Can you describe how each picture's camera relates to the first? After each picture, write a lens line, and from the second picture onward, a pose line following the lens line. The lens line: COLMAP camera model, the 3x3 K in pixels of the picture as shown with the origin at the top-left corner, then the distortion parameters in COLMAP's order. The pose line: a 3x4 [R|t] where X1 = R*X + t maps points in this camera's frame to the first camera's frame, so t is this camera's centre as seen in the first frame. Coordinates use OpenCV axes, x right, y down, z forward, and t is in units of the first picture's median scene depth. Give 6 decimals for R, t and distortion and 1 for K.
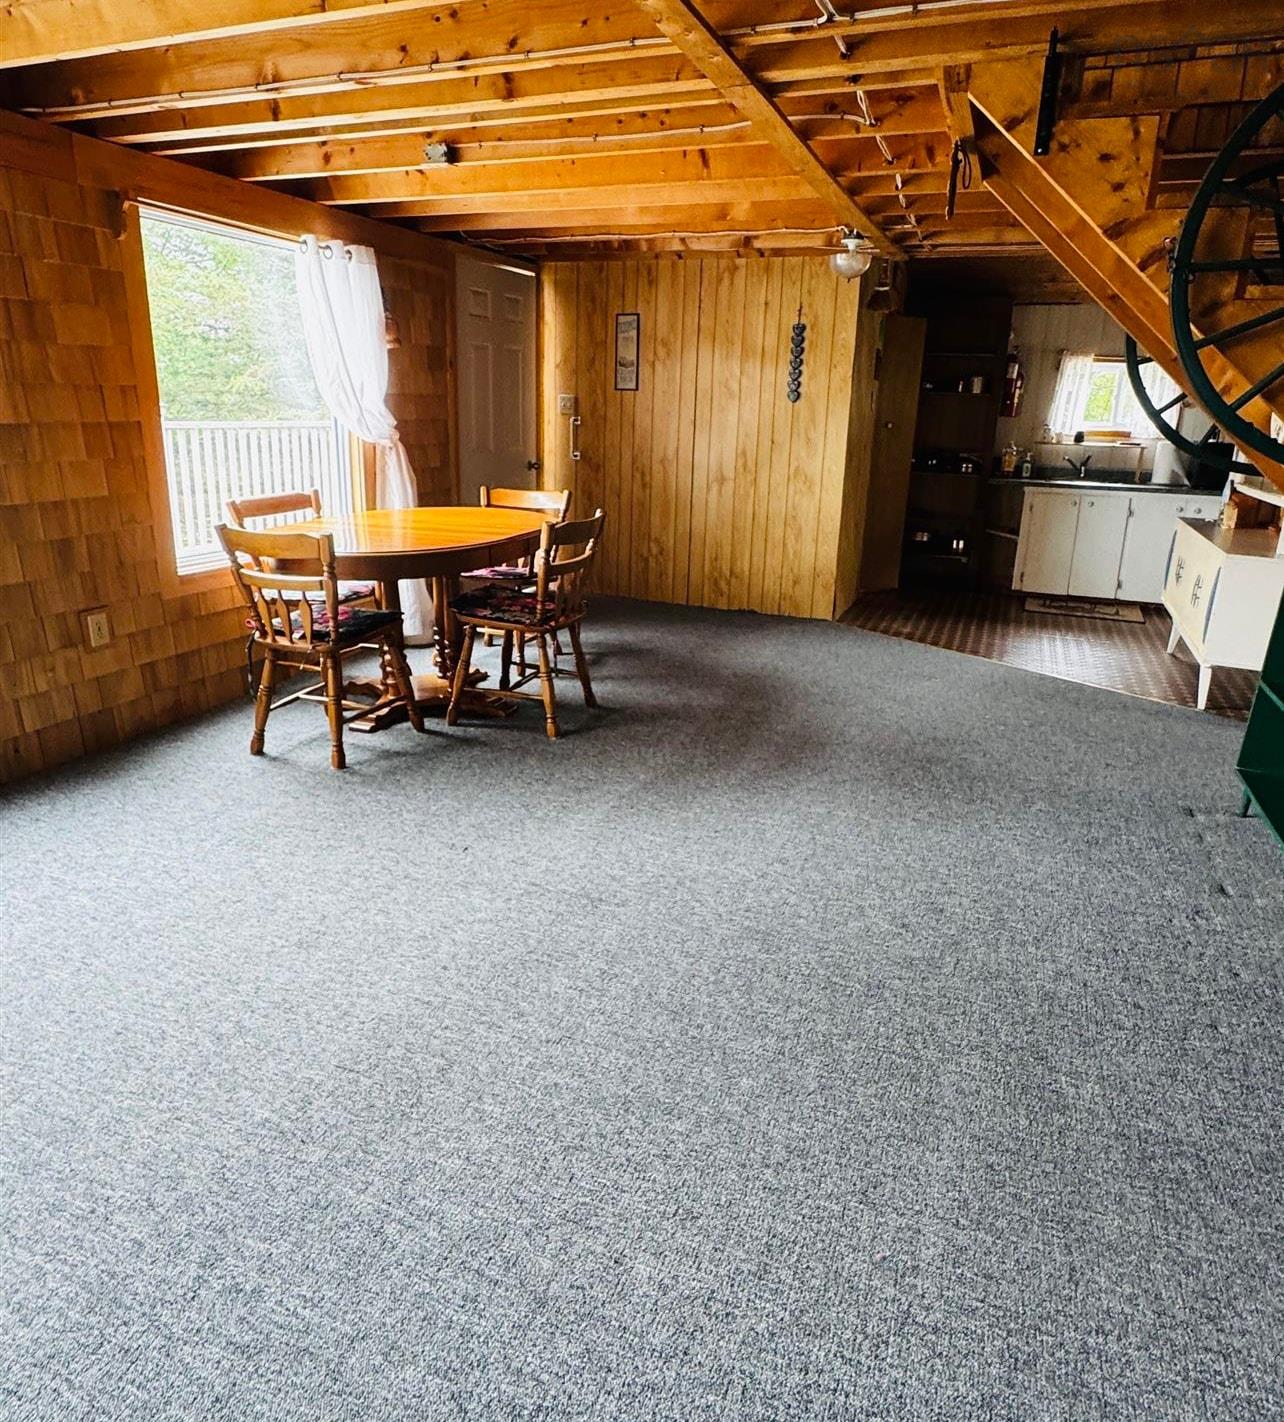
lens RADIAL K [[924.4, 0, 658.8], [0, 924.4, 661.8], [0, 0, 1]] dist [-0.004984, 0.003233]
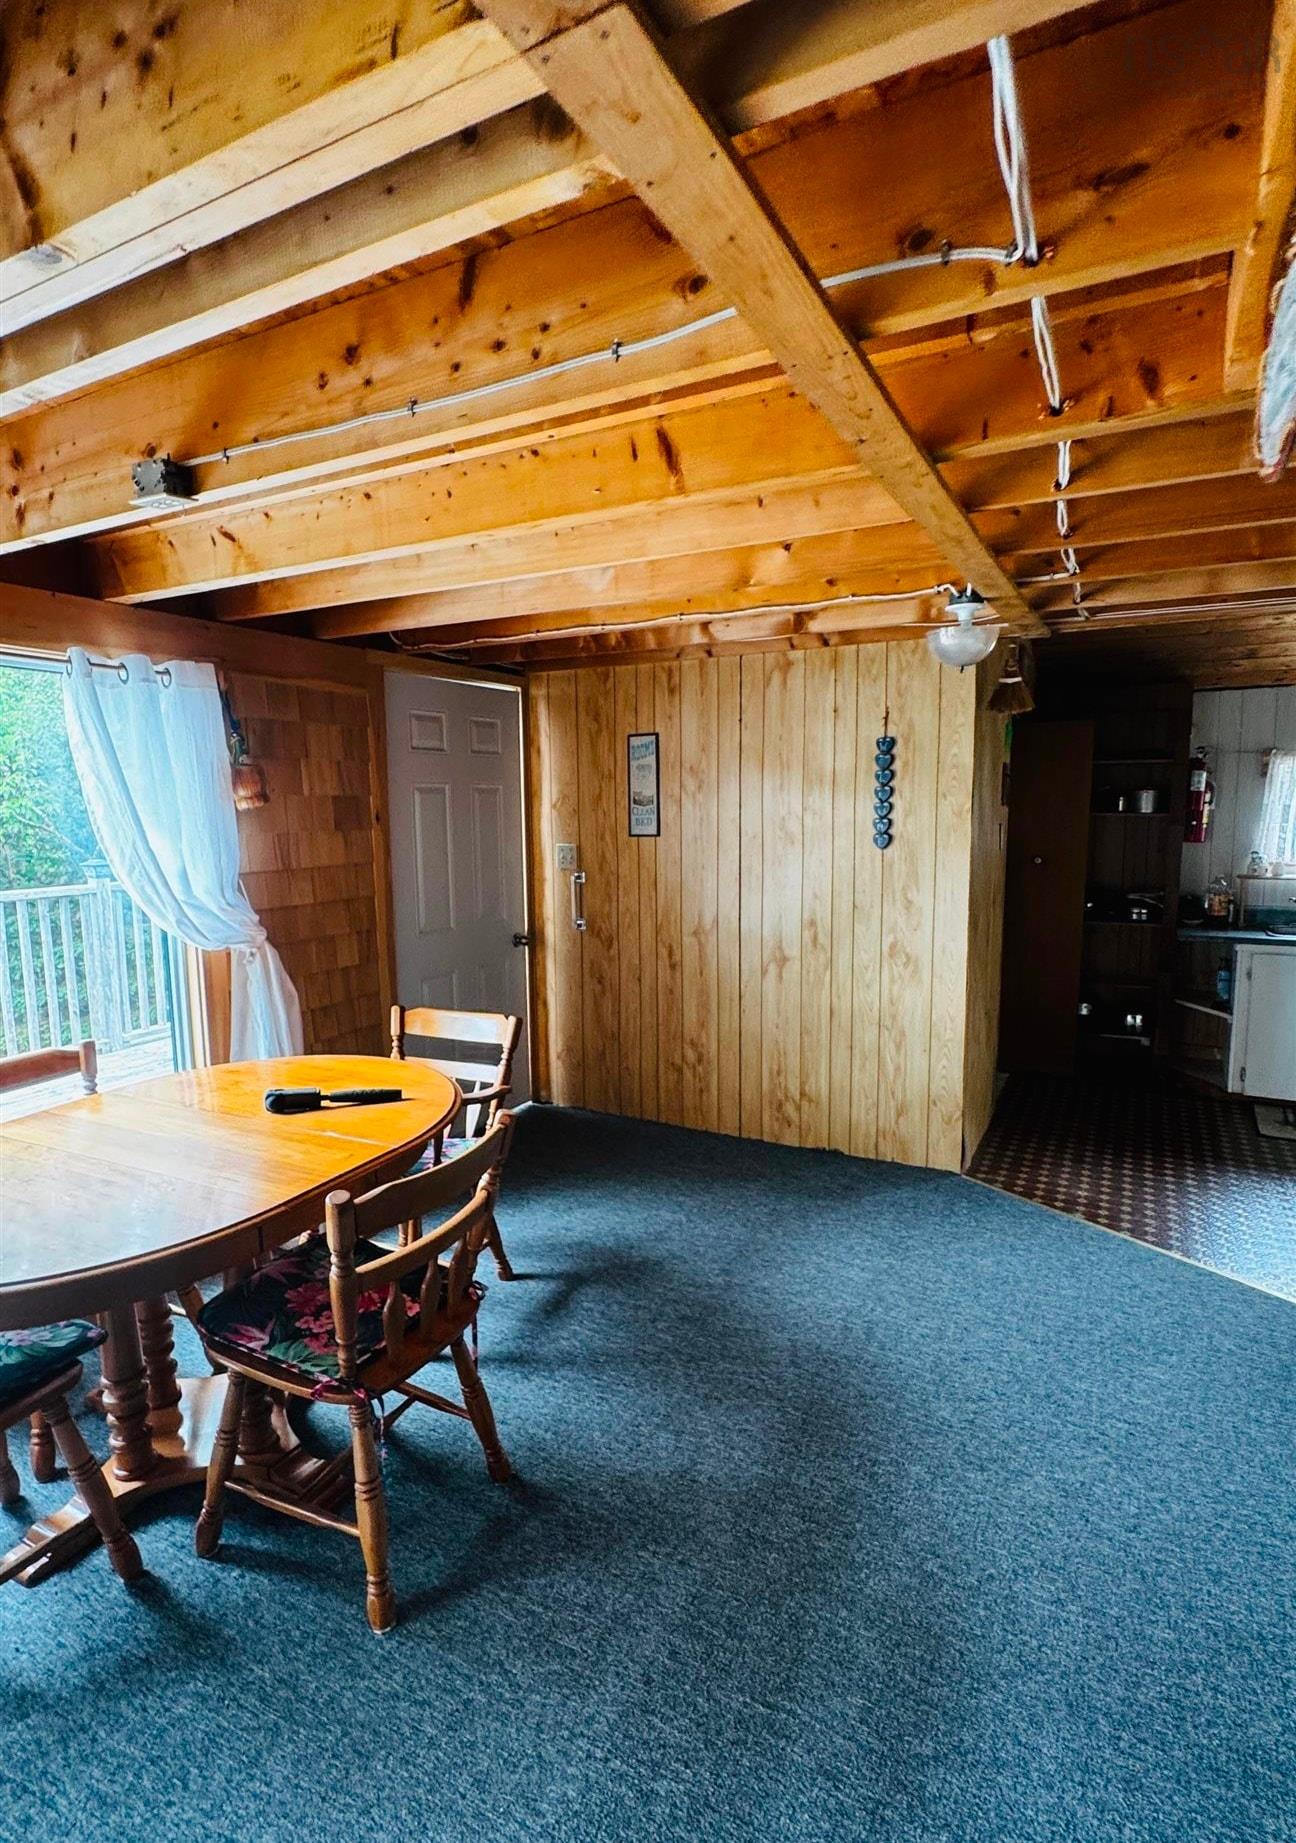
lens RADIAL K [[924.4, 0, 656.9], [0, 924.4, 918.4], [0, 0, 1]] dist [-0.006072, -0.000603]
pose [[0.992987, -0.027453, -0.114990, 0.060109], [0.009857, 0.988504, -0.150875, -0.135083], [0.117810, 0.148684, 0.981842, 0.339384]]
